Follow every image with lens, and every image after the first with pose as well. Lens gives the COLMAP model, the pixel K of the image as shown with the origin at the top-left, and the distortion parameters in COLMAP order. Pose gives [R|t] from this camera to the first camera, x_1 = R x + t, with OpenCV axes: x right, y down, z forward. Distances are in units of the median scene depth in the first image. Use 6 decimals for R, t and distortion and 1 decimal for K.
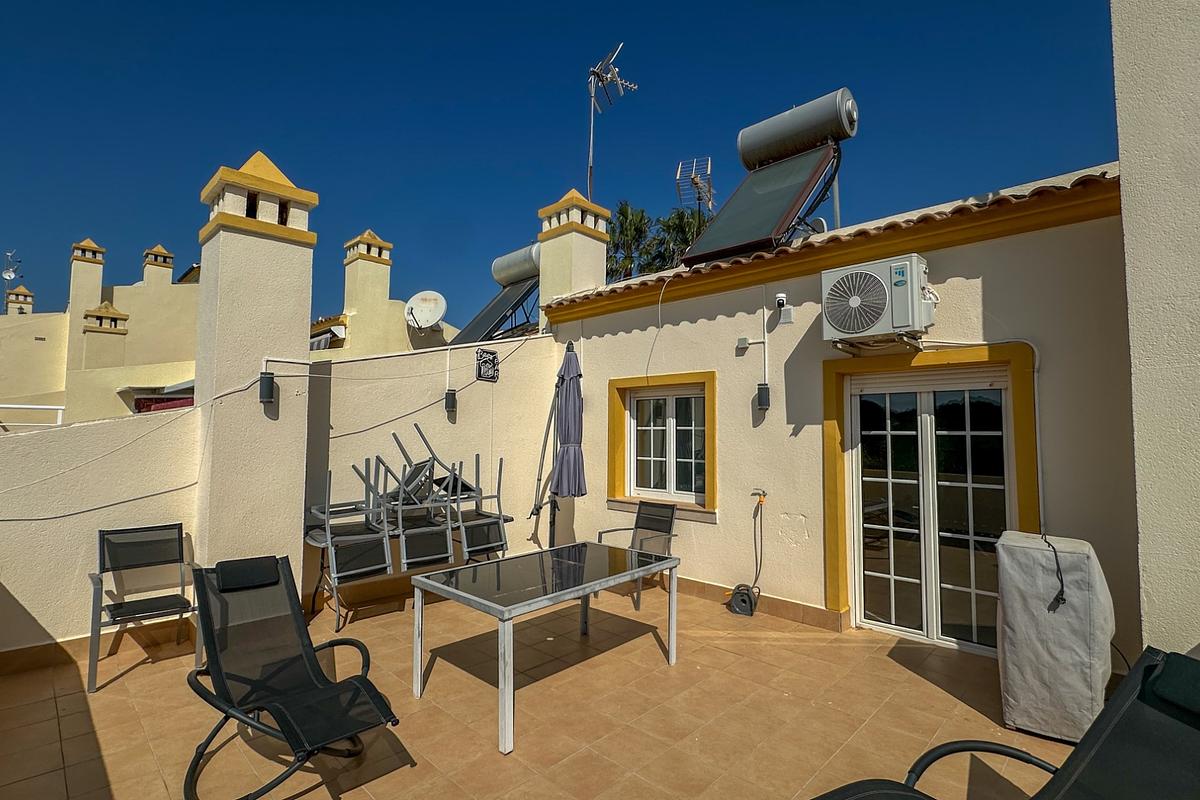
lens RADIAL K [[564.3, 0, 602.0], [0, 564.3, 397.2], [0, 0, 1]] dist [-0.001703, 0.000108]
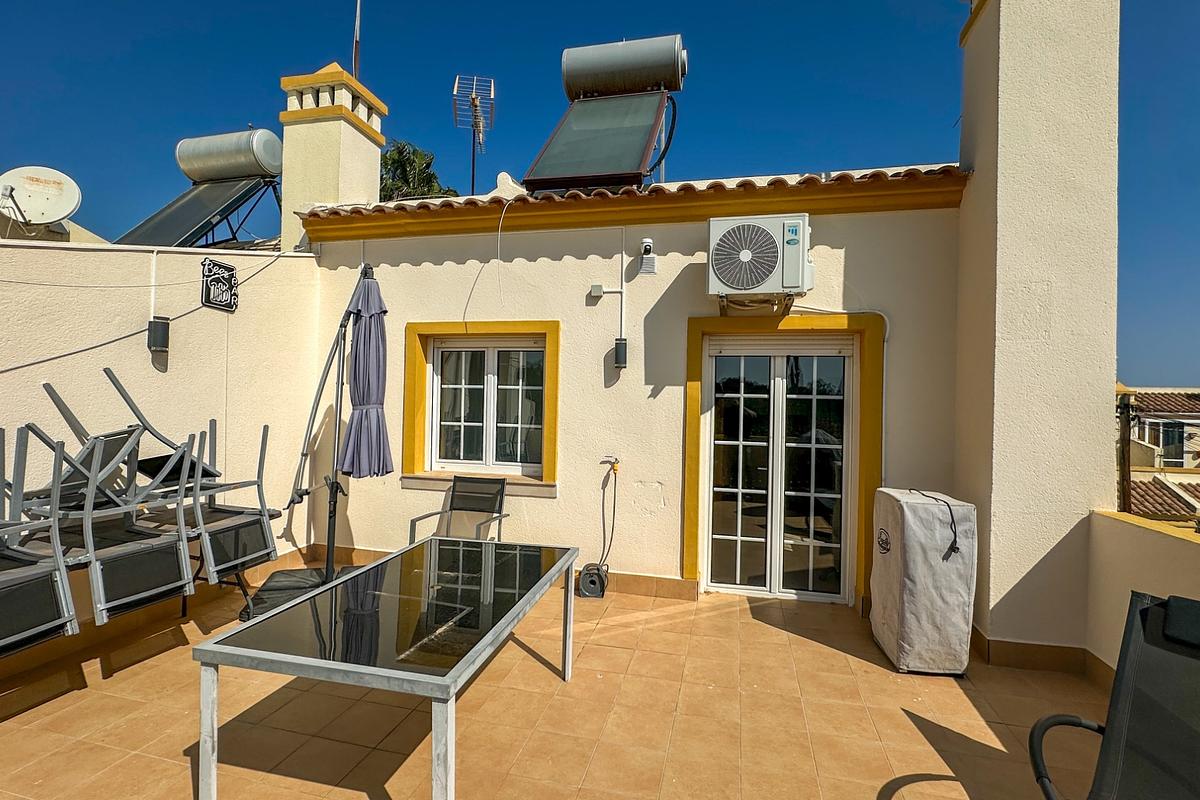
lens RADIAL K [[564.3, 0, 602.0], [0, 564.3, 397.2], [0, 0, 1]] dist [-0.001703, 0.000108]
pose [[0.860162, 0.014091, 0.509827, -0.196512], [-0.046836, 0.997577, 0.051448, 0.024251], [-0.507867, -0.068131, 0.858737, 0.251260]]
